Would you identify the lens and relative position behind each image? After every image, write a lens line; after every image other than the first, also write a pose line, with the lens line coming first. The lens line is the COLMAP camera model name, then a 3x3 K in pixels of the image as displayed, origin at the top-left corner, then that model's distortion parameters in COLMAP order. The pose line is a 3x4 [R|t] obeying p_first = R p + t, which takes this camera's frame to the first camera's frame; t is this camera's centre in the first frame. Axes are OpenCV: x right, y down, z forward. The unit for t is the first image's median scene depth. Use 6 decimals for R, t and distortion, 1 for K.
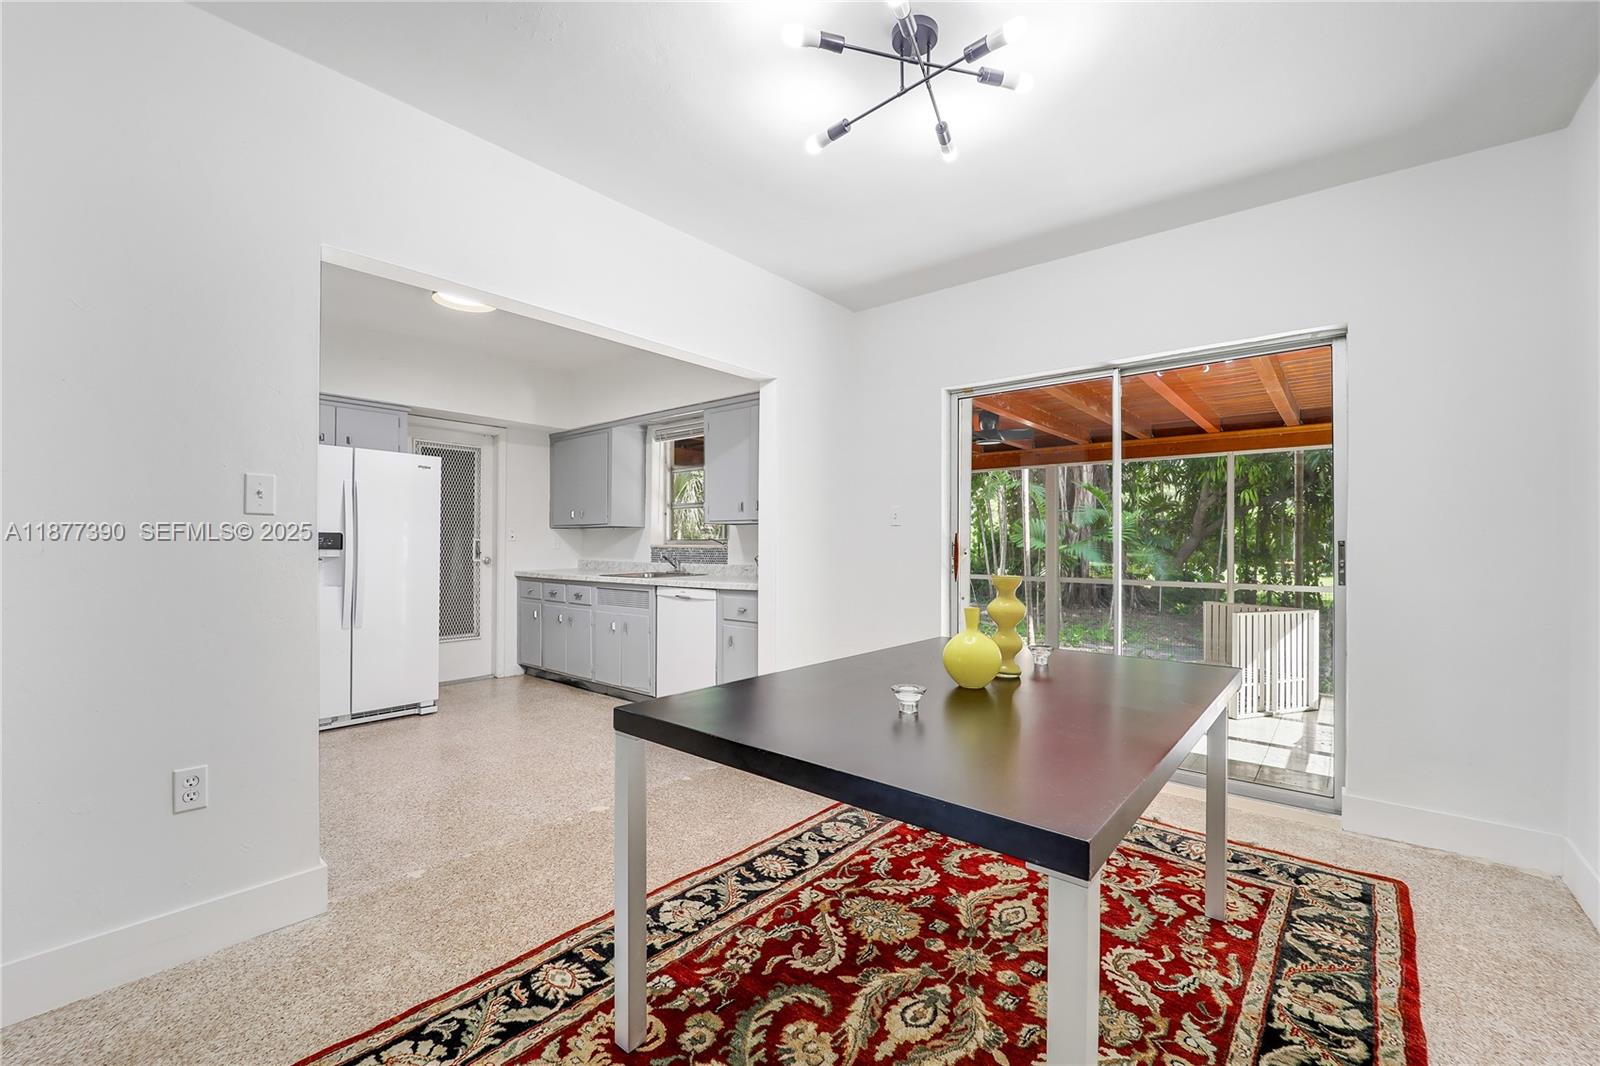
lens RADIAL K [[653.8, 0, 811.6], [0, 653.8, 539.2], [0, 0, 1]] dist [-0.007461, 0.000090]
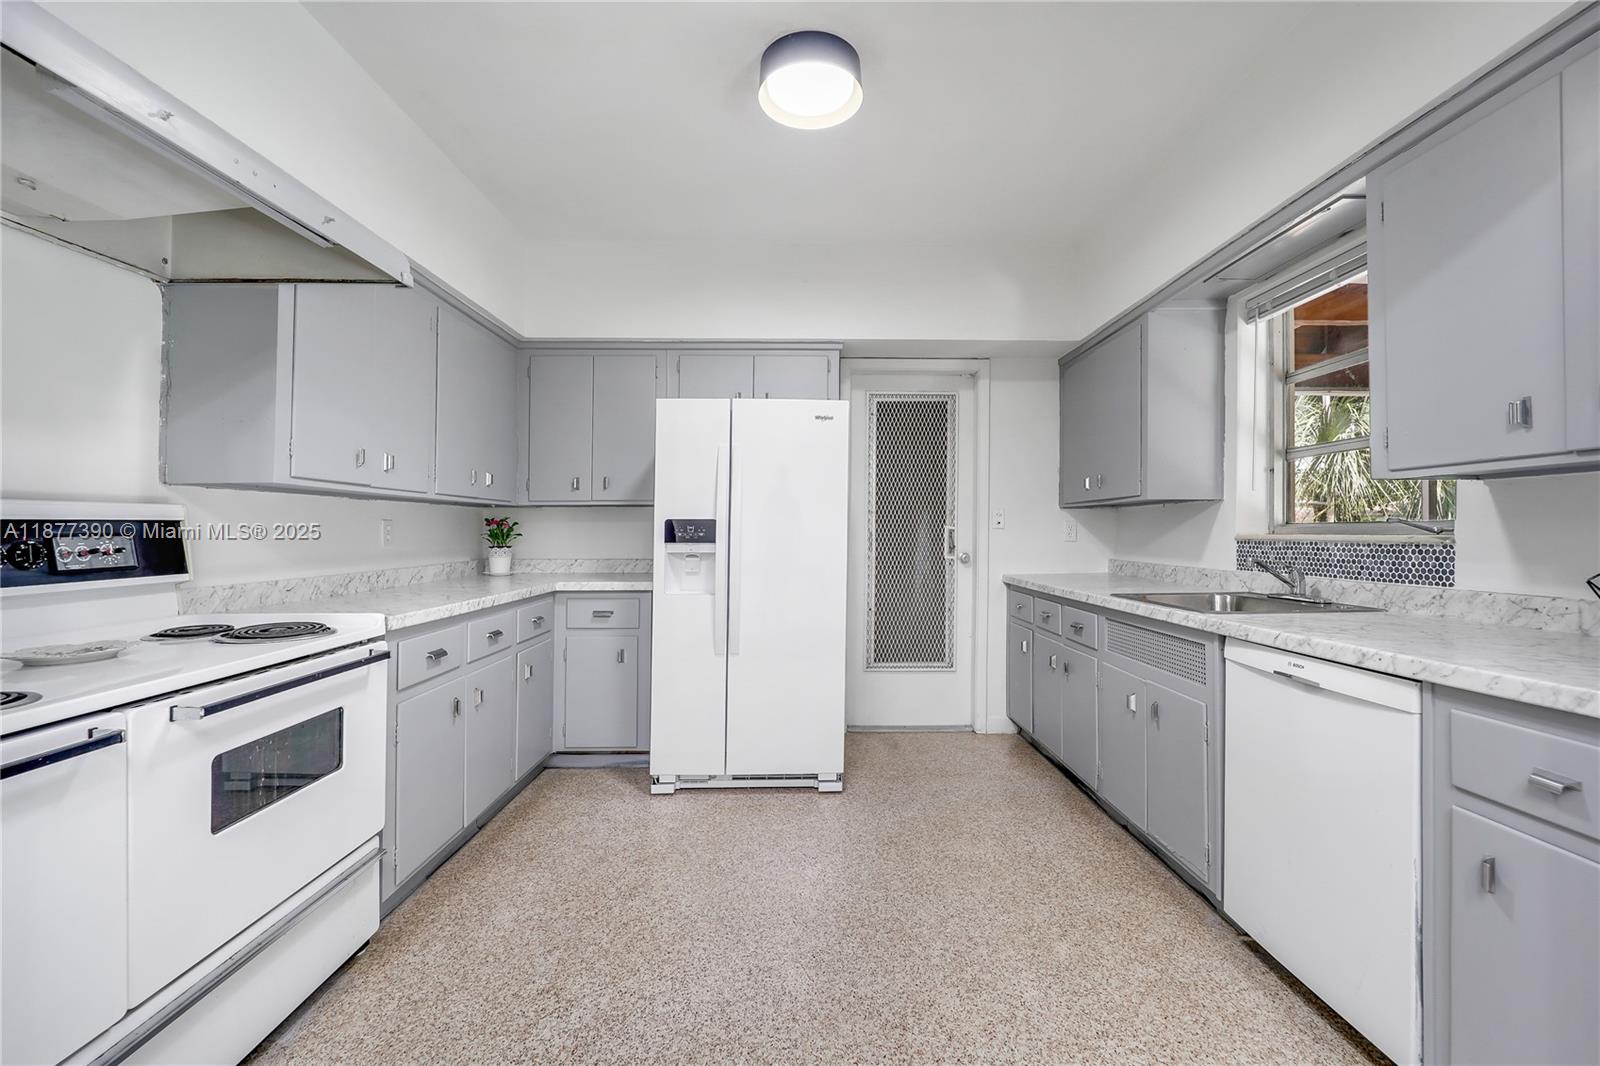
lens RADIAL K [[662.8, 0, 800.0], [0, 662.8, 533.0], [0, 0, 1]] dist [-0.024019, -0.000316]
pose [[0.627672, -0.003783, -0.778468, -0.069680], [0.009831, 0.999947, 0.003067, 0.002766], [0.778415, -0.009579, 0.627676, 0.441419]]
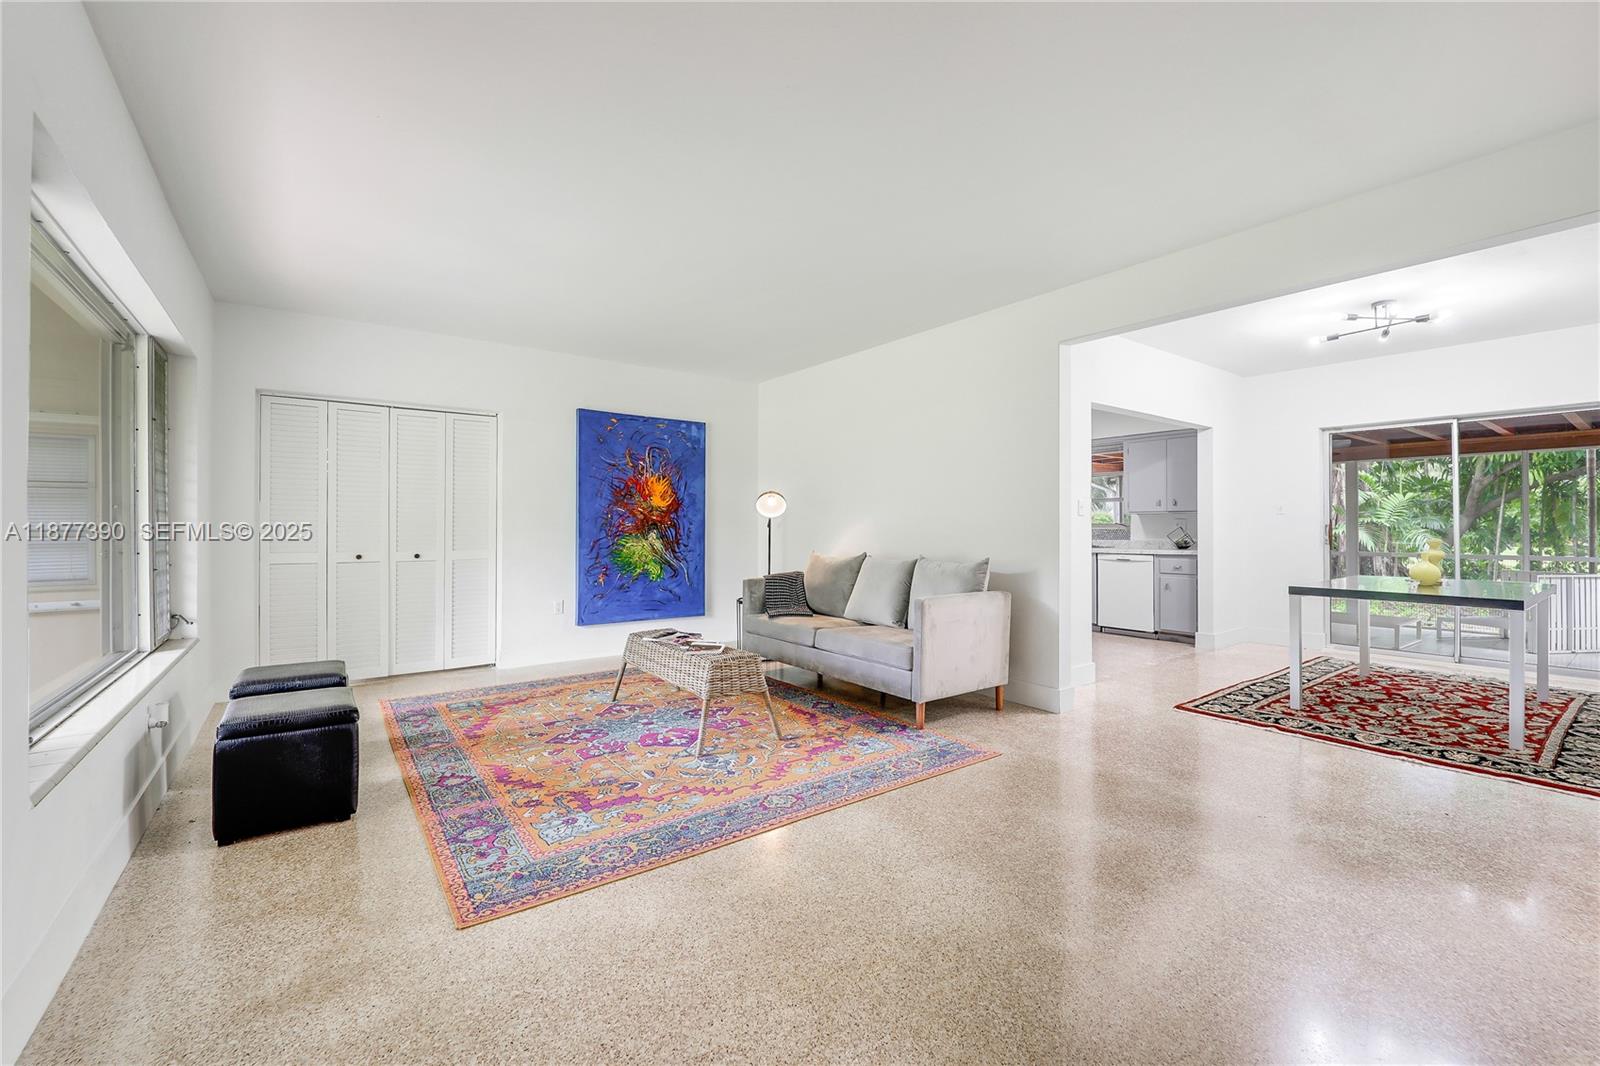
lens RADIAL K [[662.8, 0, 800.0], [0, 662.8, 533.0], [0, 0, 1]] dist [-0.024019, -0.000316]
pose [[0.968083, -0.005755, -0.250564, -0.438072], [0.009191, 0.999879, 0.012545, -0.004236], [0.250461, -0.014448, 0.968019, -0.600998]]
